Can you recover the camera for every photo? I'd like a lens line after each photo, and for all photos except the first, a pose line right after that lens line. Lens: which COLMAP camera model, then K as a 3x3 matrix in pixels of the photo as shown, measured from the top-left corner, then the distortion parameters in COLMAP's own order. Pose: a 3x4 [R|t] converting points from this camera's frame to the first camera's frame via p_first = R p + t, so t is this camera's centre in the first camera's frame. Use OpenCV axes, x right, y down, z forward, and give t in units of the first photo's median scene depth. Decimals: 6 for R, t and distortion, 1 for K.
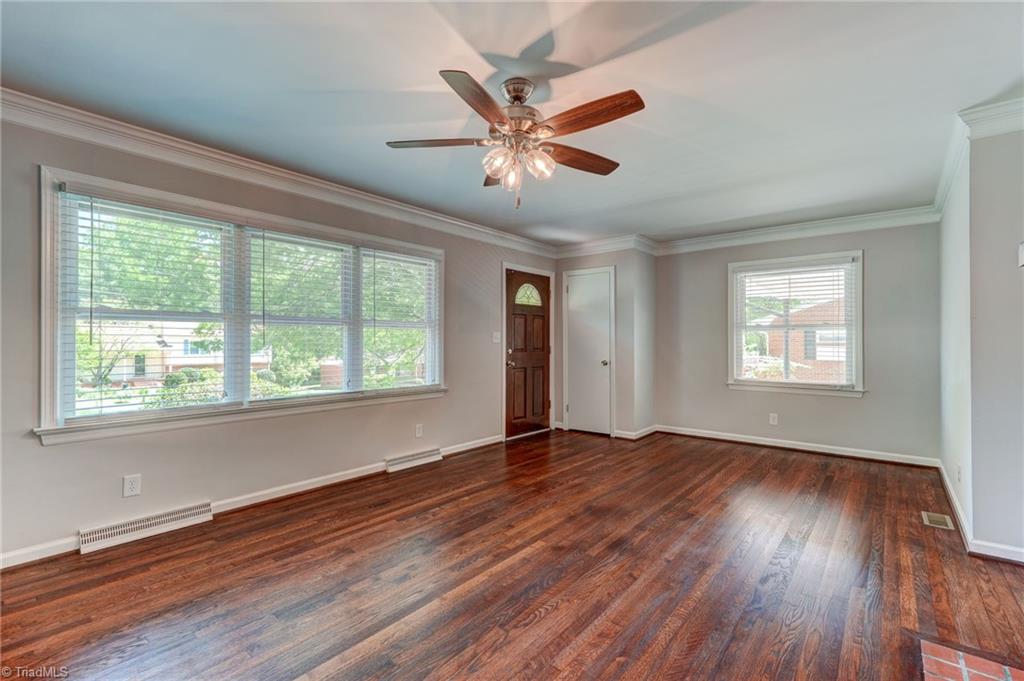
lens RADIAL K [[452.8, 0, 512.6], [0, 452.8, 339.5], [0, 0, 1]] dist [0.010596, -0.000142]
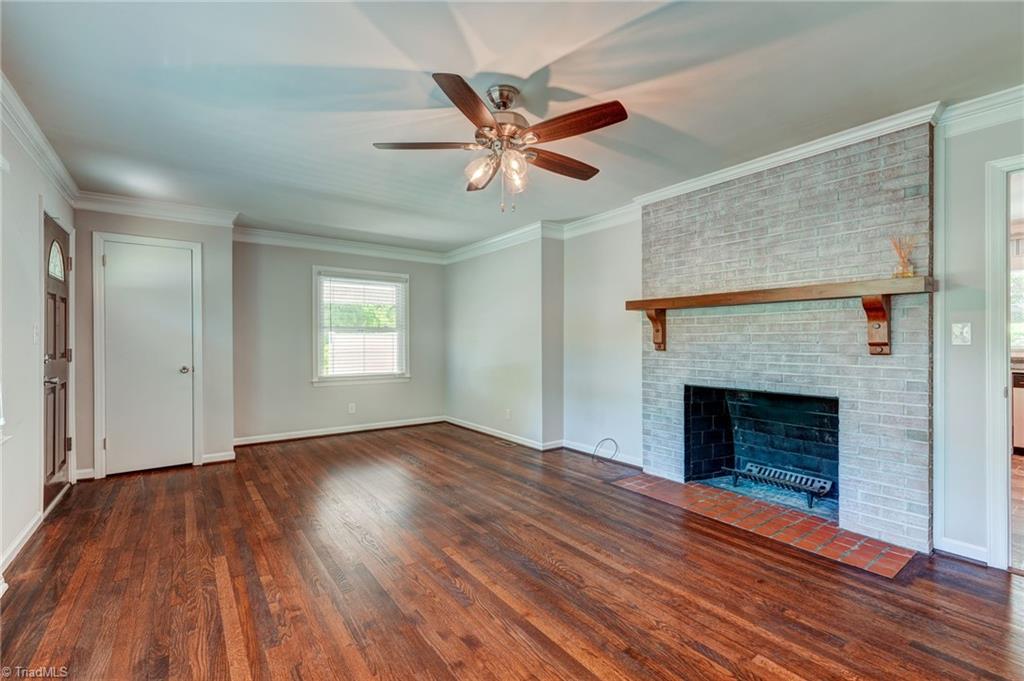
lens RADIAL K [[452.8, 0, 509.4], [0, 452.8, 340.4], [0, 0, 1]] dist [0.010596, -0.000142]
pose [[0.249270, 0.001864, 0.968432, -0.572506], [-0.005580, 0.999984, -0.000489, 0.001286], [-0.968418, -0.005282, 0.249277, 0.427610]]
